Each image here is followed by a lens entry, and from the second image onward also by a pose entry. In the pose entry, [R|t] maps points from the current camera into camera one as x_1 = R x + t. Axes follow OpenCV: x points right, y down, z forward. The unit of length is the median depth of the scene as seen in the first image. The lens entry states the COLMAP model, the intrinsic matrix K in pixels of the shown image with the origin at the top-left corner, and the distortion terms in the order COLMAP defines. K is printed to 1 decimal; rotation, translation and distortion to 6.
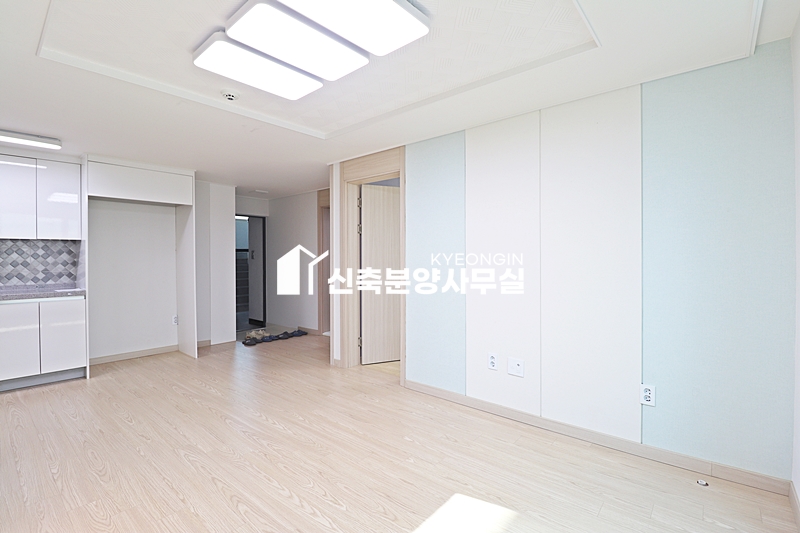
lens RADIAL K [[368.6, 0, 400.0], [0, 368.6, 258.5], [0, 0, 1]] dist [0.000247, -0.012378]
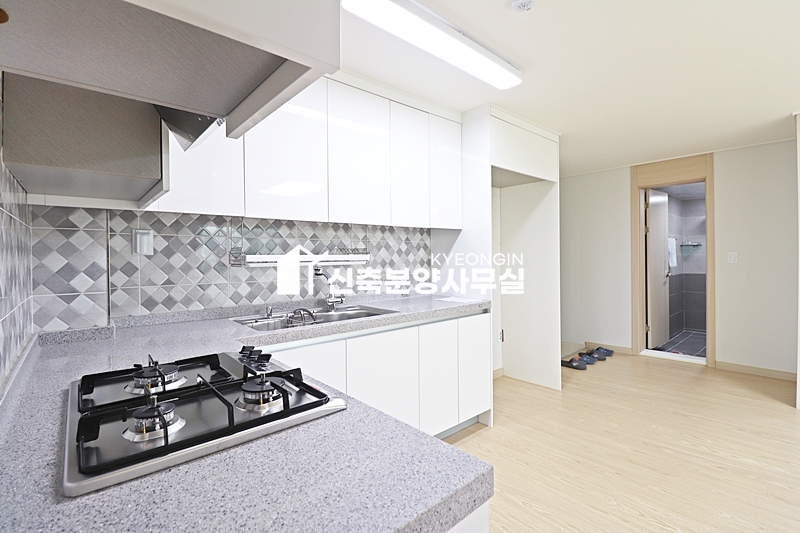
lens RADIAL K [[368.6, 0, 400.0], [0, 368.6, 258.5], [0, 0, 1]] dist [0.000247, -0.012378]
pose [[0.990666, -0.006461, -0.136162, -1.198018], [0.006671, 0.999977, 0.001084, 0.006250], [0.136152, -0.001982, 0.990686, 0.354532]]
